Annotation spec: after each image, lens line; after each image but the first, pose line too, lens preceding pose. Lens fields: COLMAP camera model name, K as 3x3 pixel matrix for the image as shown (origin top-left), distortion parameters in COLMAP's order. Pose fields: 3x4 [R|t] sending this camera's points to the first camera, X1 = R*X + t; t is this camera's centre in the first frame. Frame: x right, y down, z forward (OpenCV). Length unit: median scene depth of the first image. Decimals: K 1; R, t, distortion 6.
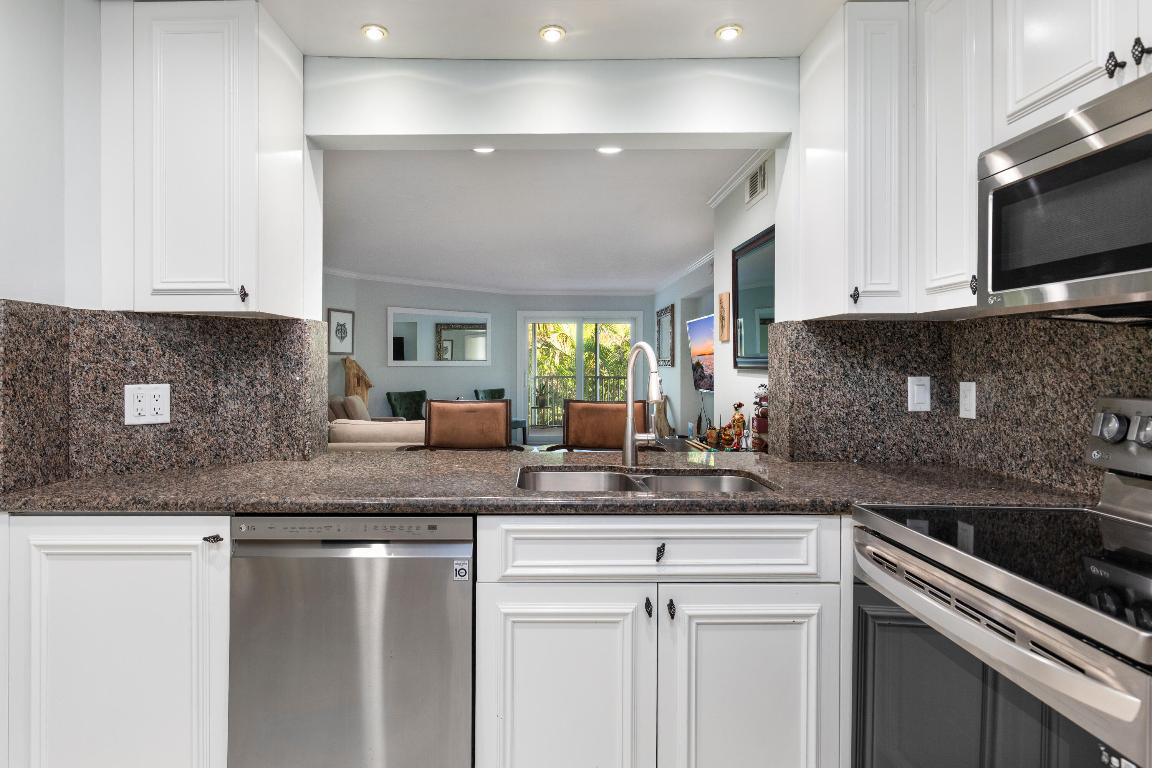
lens RADIAL K [[643.4, 0, 529.5], [0, 643.4, 366.2], [0, 0, 1]] dist [0.005717, -0.001818]
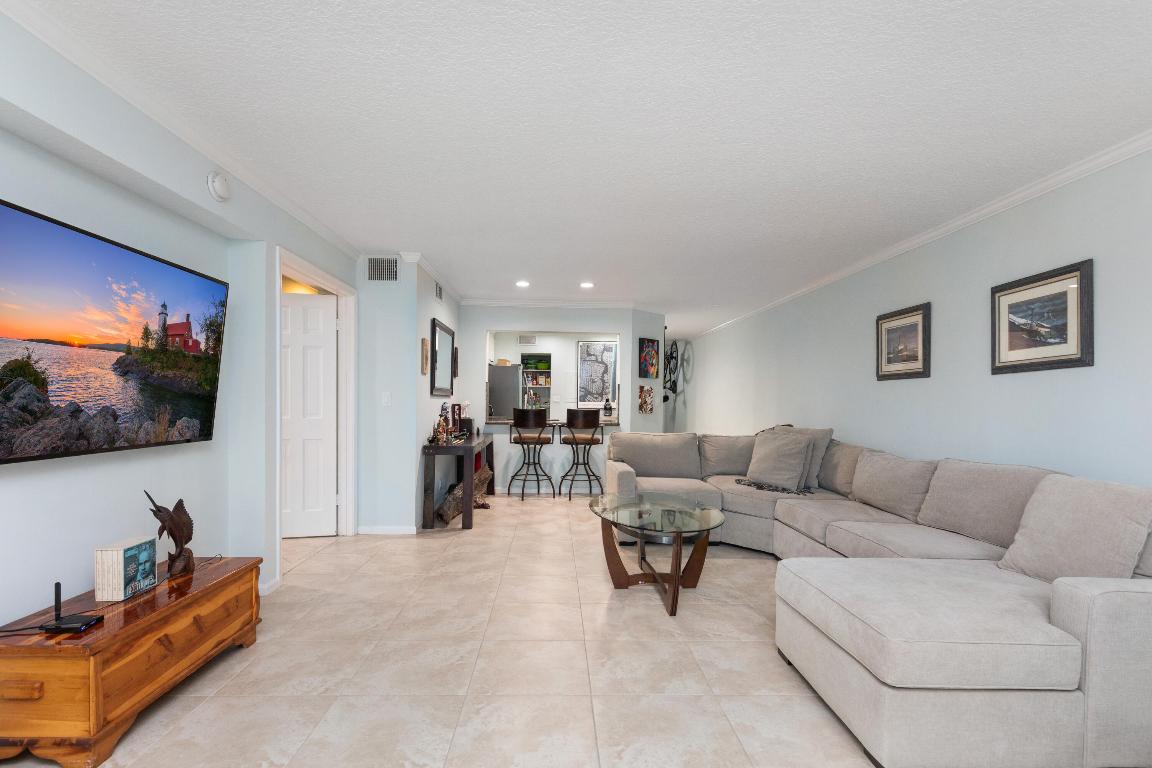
lens RADIAL K [[578.0, 0, 548.7], [0, 578.0, 409.0], [0, 0, 1]] dist [-0.000239, -0.002484]
pose [[-0.999627, -0.014076, -0.023399, 0.116095], [-0.014492, 0.999738, 0.017722, 0.017334], [0.023143, 0.018055, -0.999569, 4.329792]]
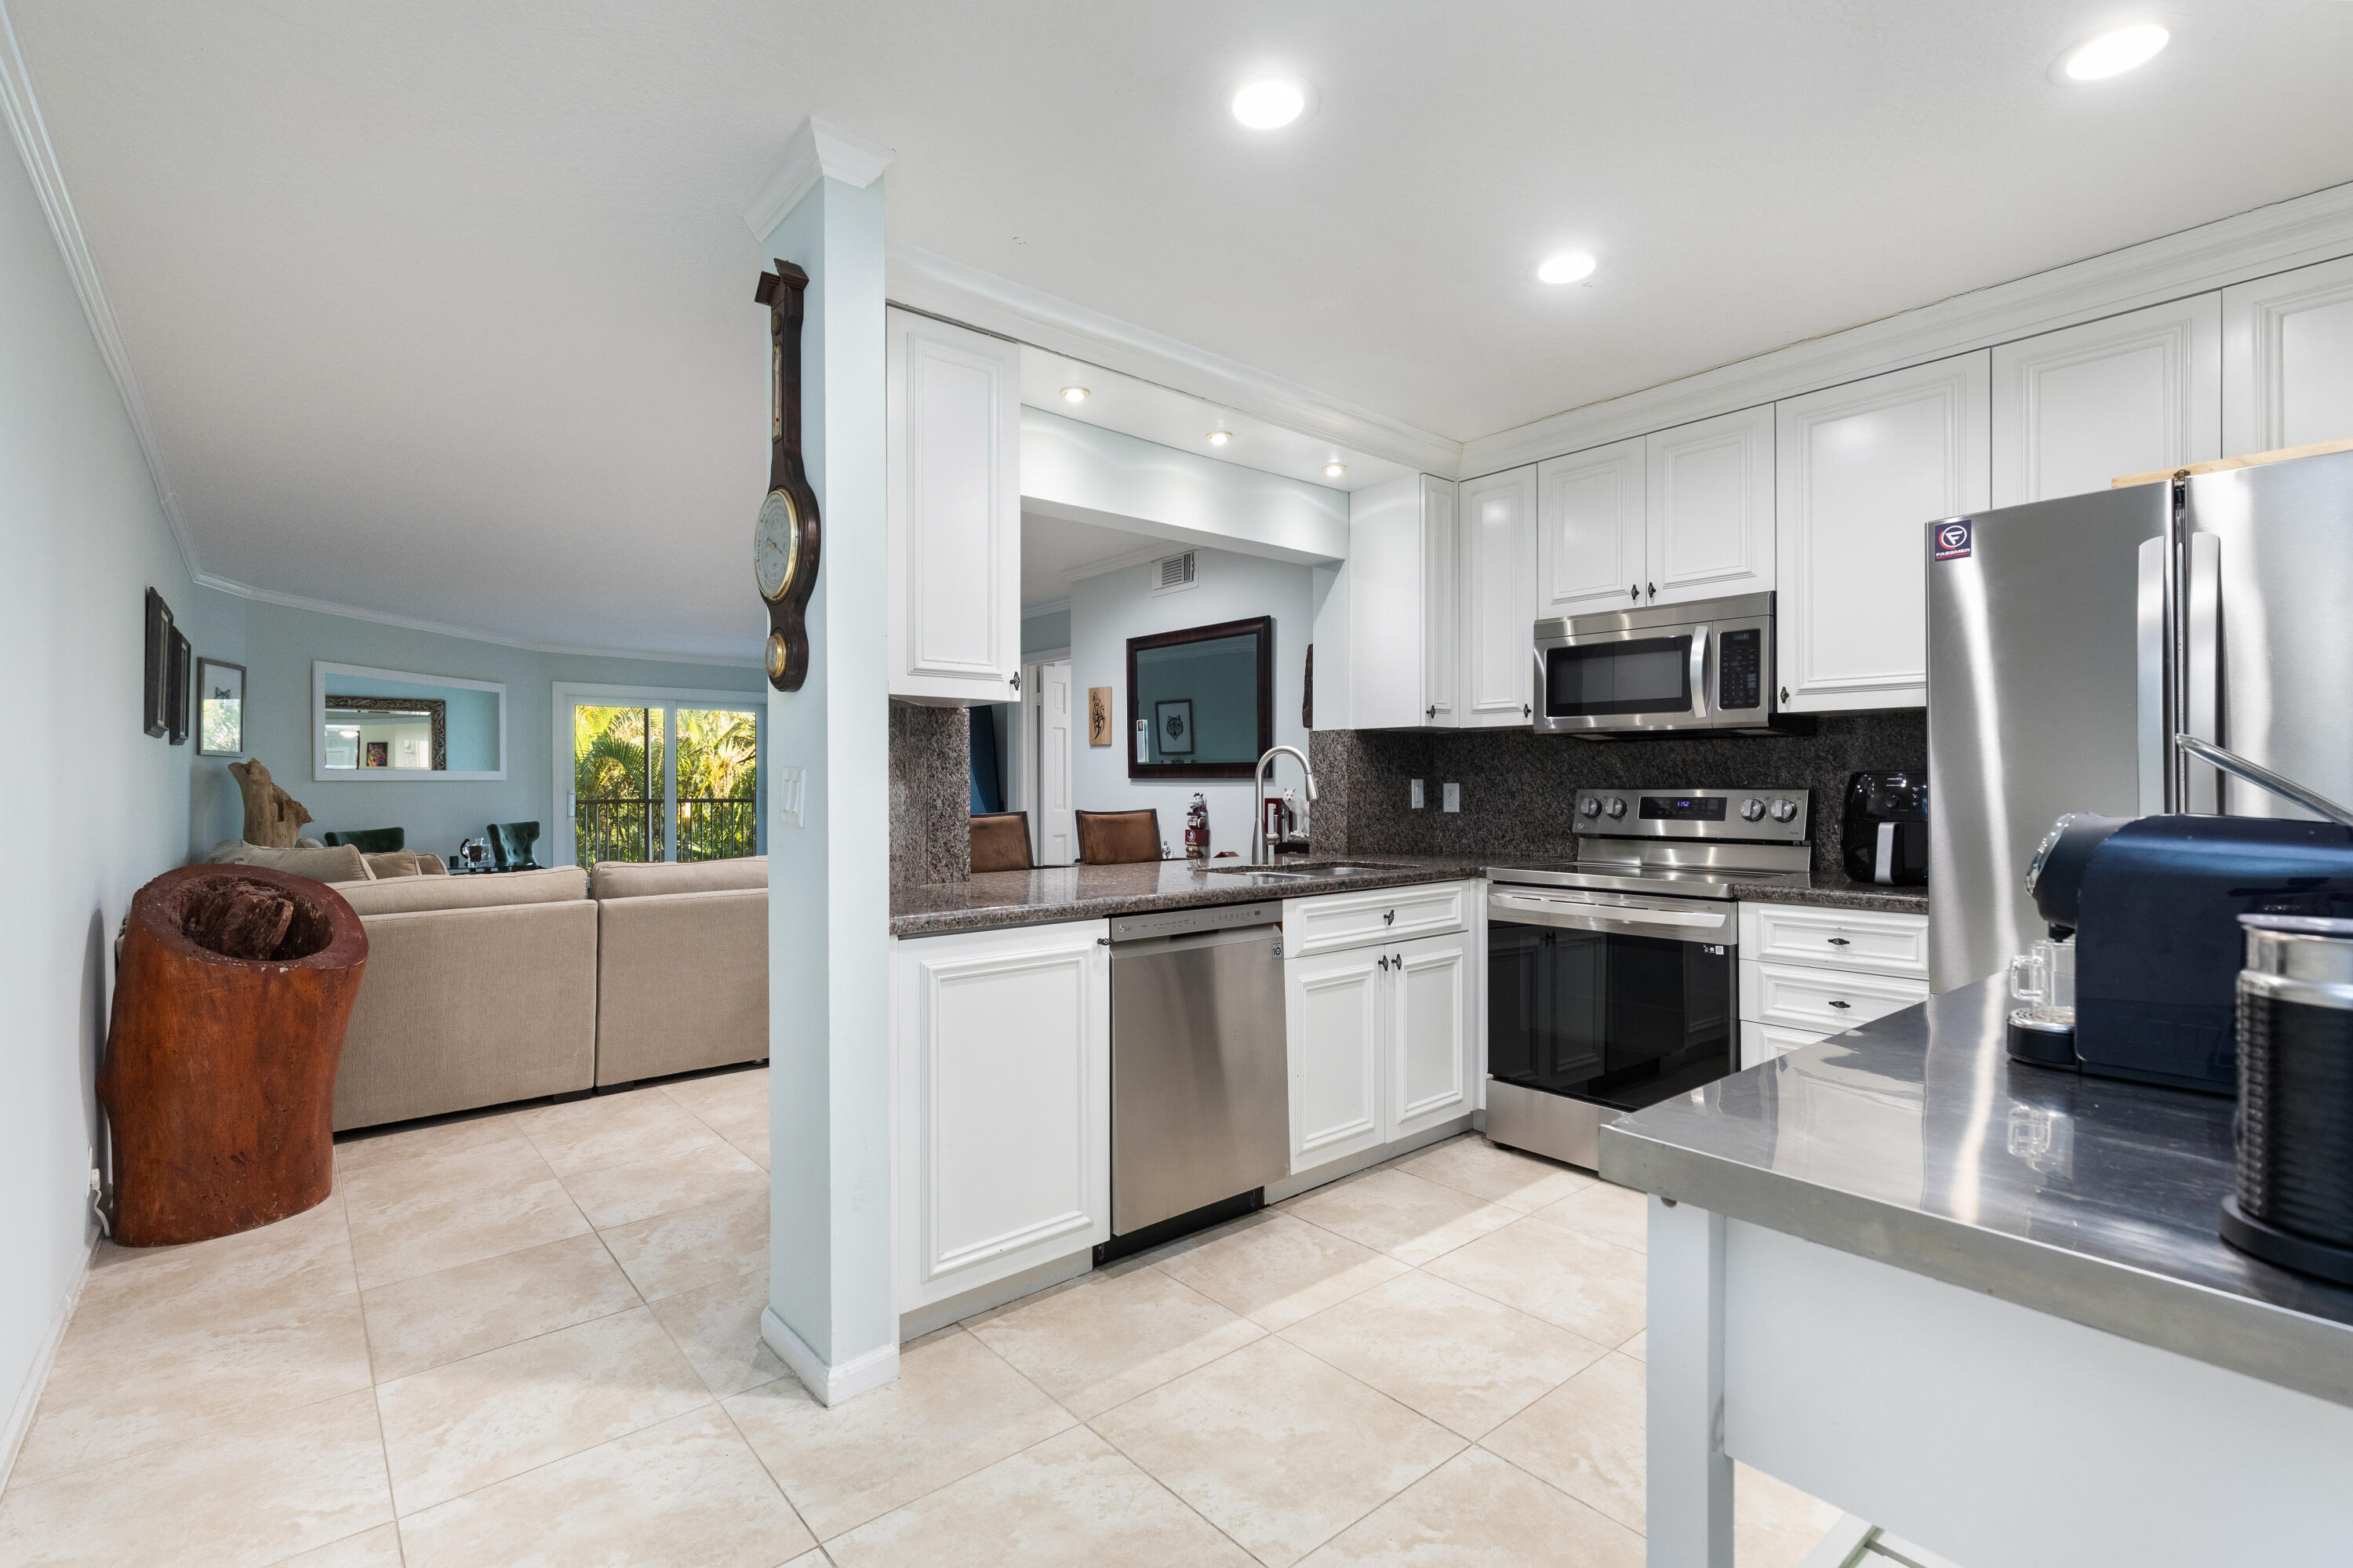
lens RADIAL K [[1080.2, 0, 1145.4], [0, 1080.2, 779.1], [0, 0, 1]] dist [0.012809, -0.005384]
pose [[0.763225, 0.000652, 0.646132, -1.066421], [0.004065, 0.999975, -0.005810, 0.024958], [-0.646120, 0.007060, 0.763203, -0.197624]]
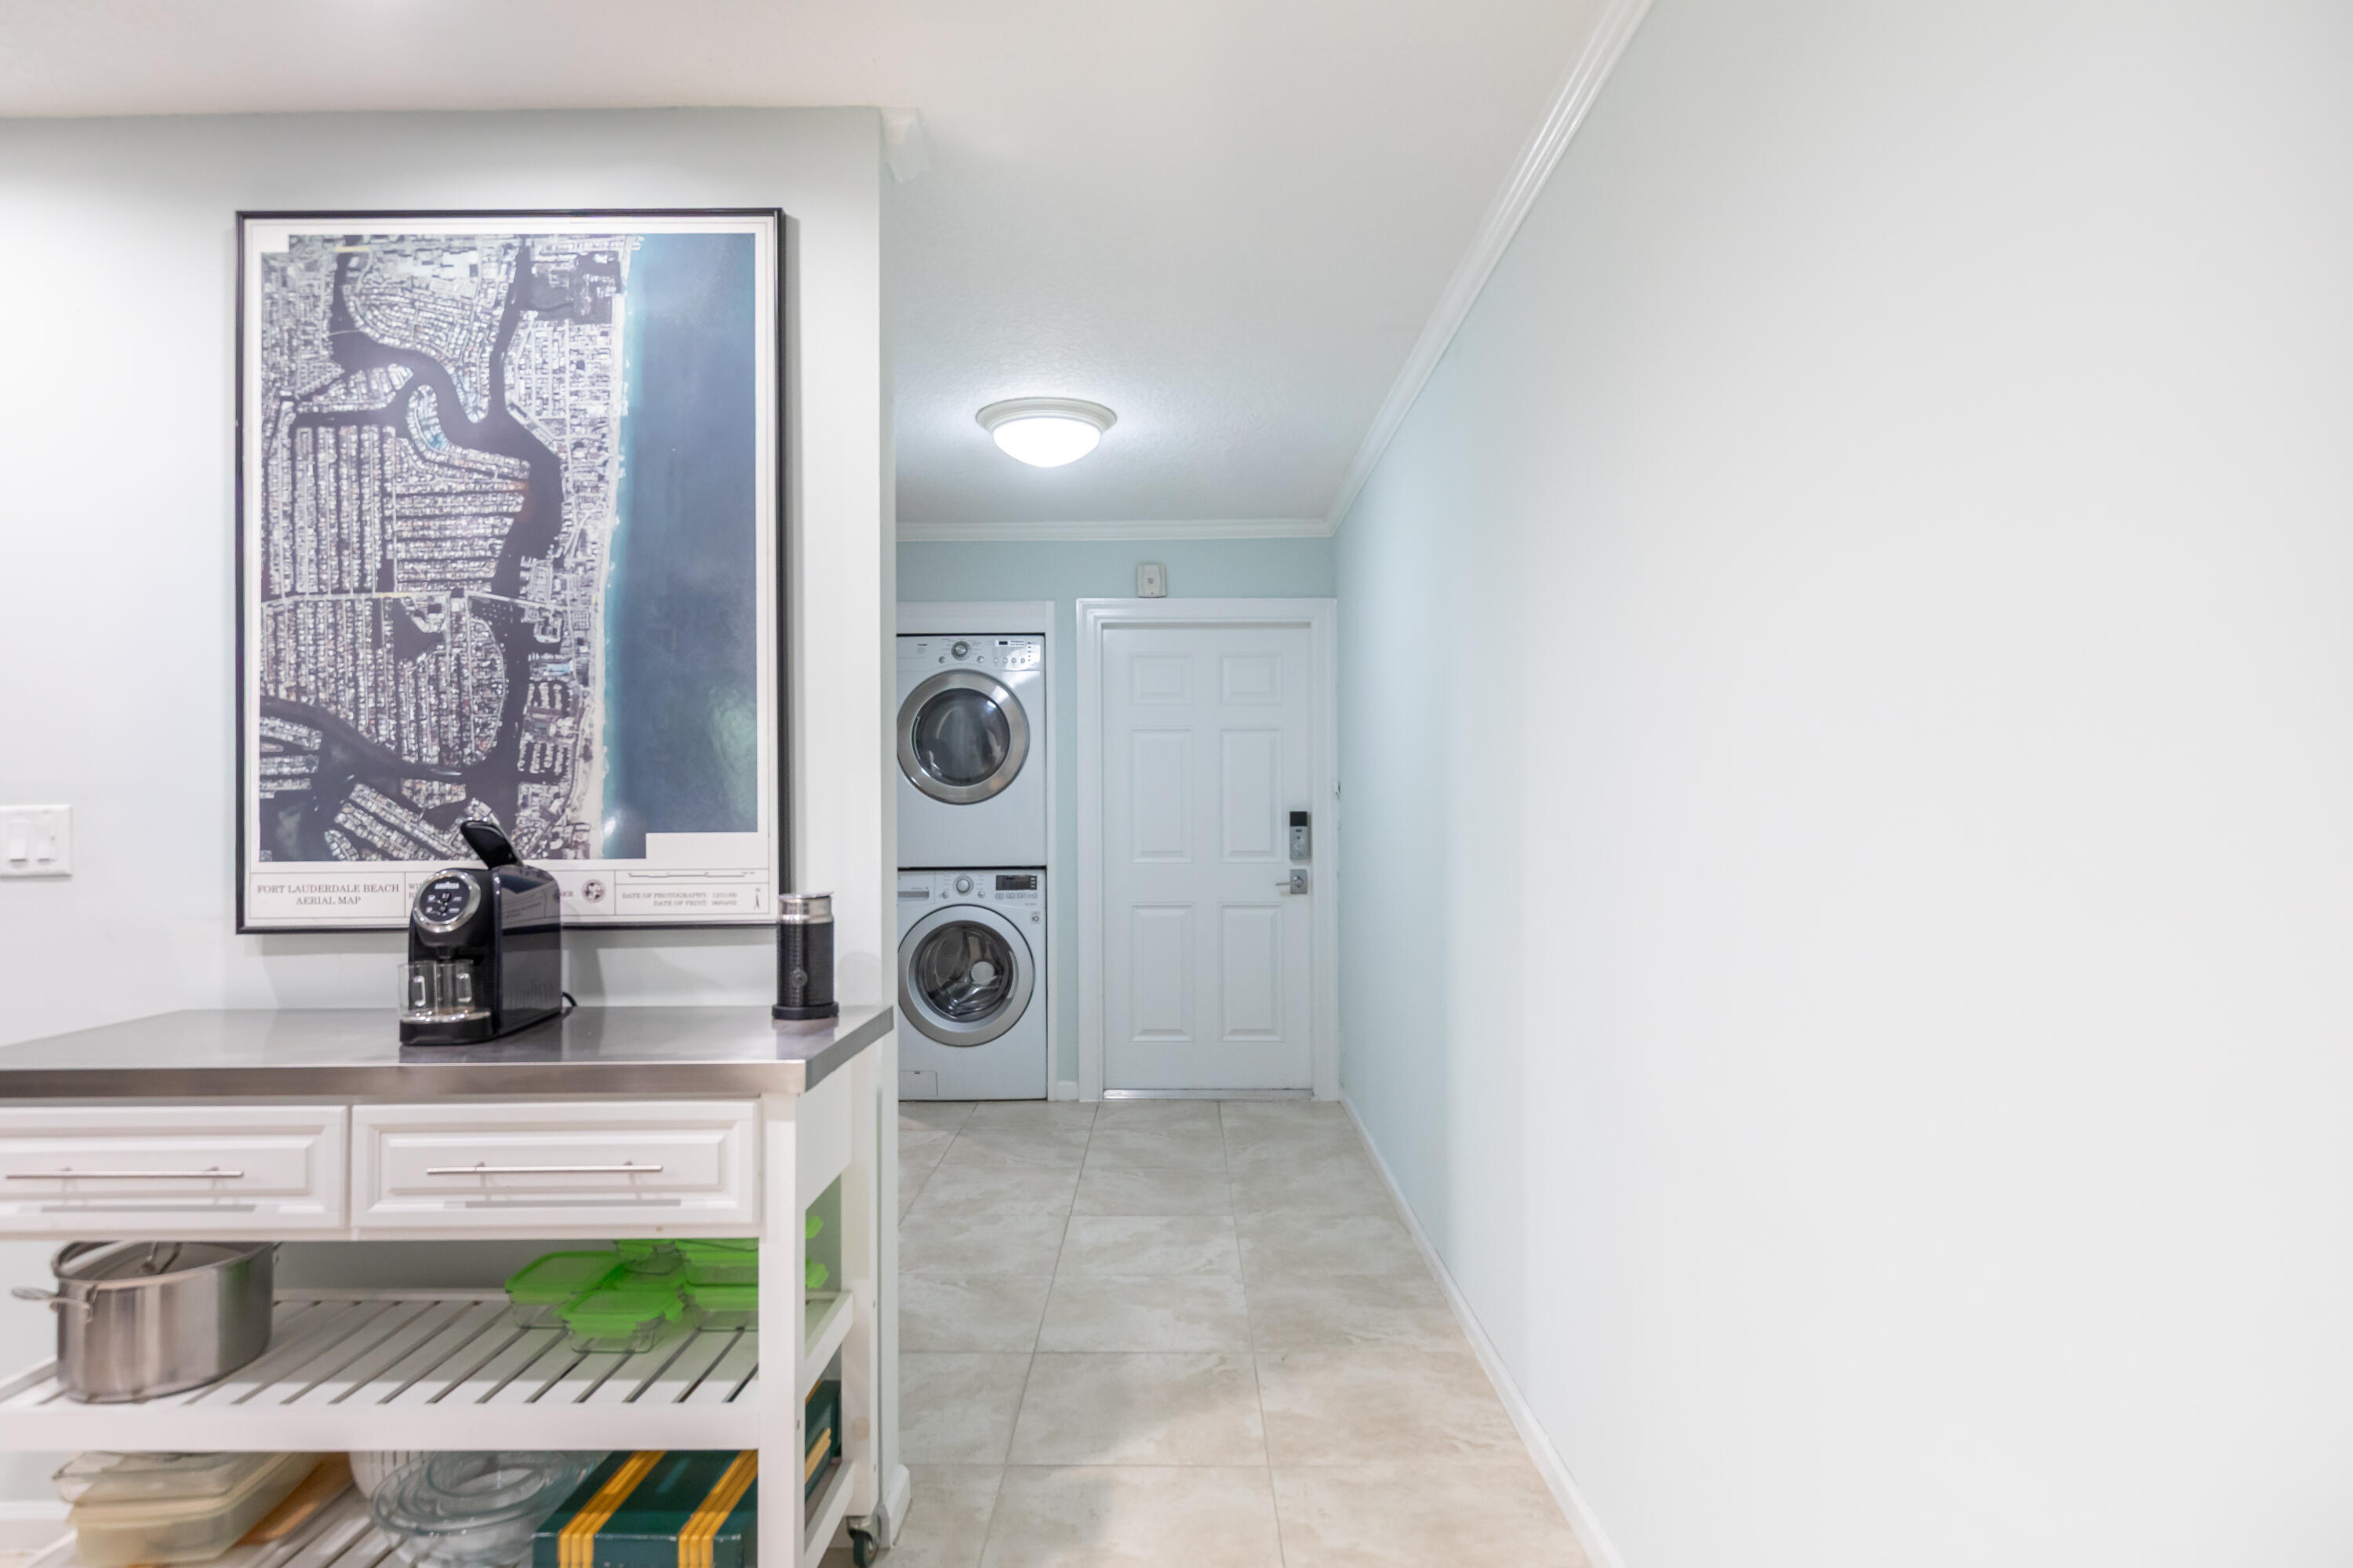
lens RADIAL K [[1333.8, 0, 1161.0], [0, 1333.8, 786.8], [0, 0, 1]] dist [-0.003061, 0.002228]
pose [[-0.999955, 0.005689, -0.007610, -0.885801], [0.005757, 0.999943, -0.008967, -0.003616], [0.007558, -0.009010, -0.999931, 0.769687]]
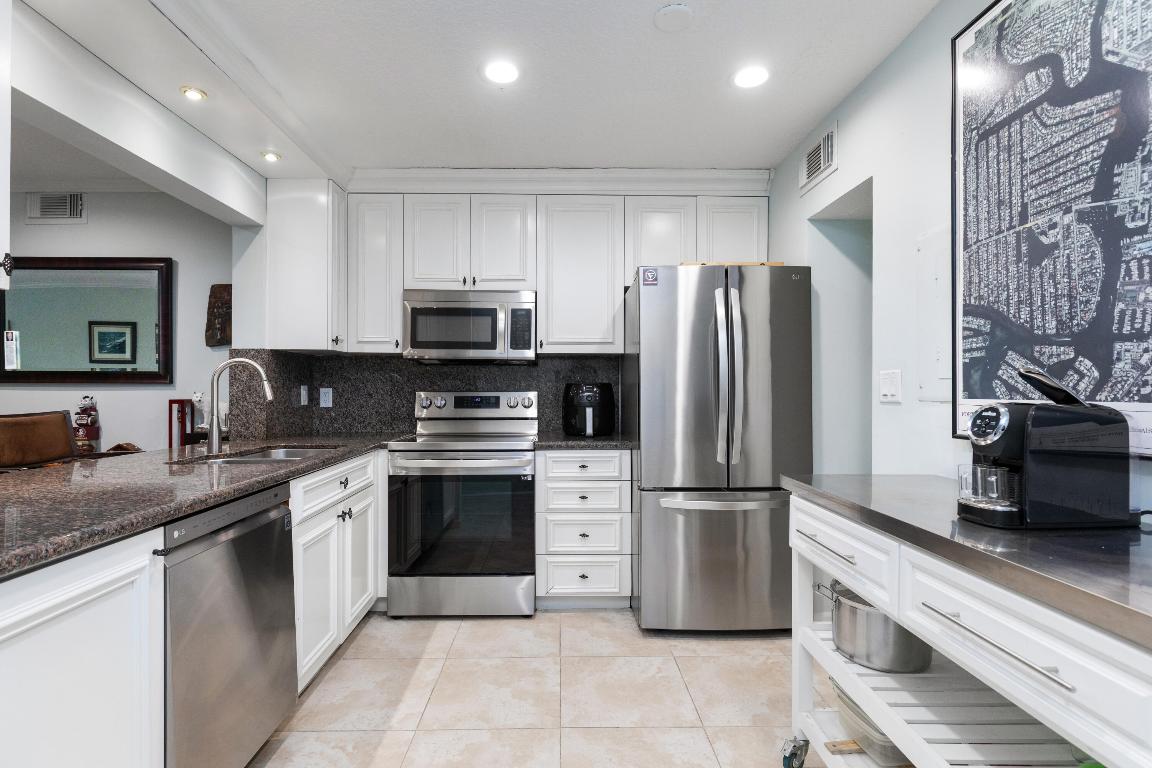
lens RADIAL K [[544.8, 0, 568.2], [0, 544.8, 388.1], [0, 0, 1]] dist [-0.001966, 0.000239]
pose [[-0.032319, 0.001206, 0.999477, -0.920987], [0.001170, 0.999999, -0.001169, 0.025676], [-0.999477, 0.001131, -0.032320, 0.320226]]
